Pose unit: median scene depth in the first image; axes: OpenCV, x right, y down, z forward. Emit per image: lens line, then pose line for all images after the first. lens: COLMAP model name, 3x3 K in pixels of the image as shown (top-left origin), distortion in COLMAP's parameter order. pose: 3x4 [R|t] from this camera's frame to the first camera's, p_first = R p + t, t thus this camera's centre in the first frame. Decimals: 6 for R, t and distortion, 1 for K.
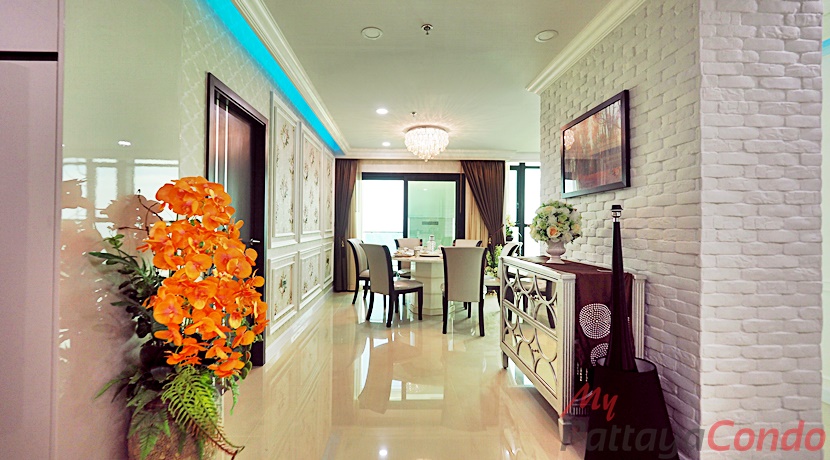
lens RADIAL K [[350.0, 0, 401.8], [0, 350.0, 222.9], [0, 0, 1]] dist [-0.000891, -0.000884]
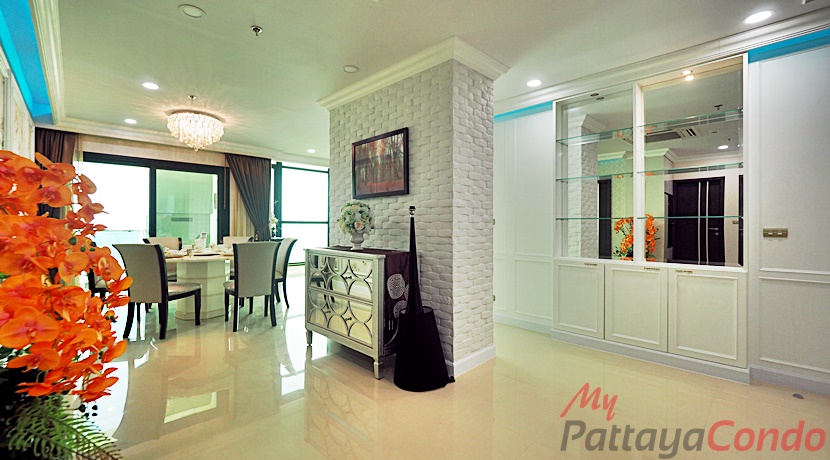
lens RADIAL K [[350.0, 0, 401.8], [0, 350.0, 222.9], [0, 0, 1]] dist [-0.000891, -0.000884]
pose [[0.741731, -0.002132, 0.670694, -0.310102], [-0.002530, 0.999979, 0.005977, 0.008363], [-0.670693, -0.006130, 0.741710, -0.060993]]
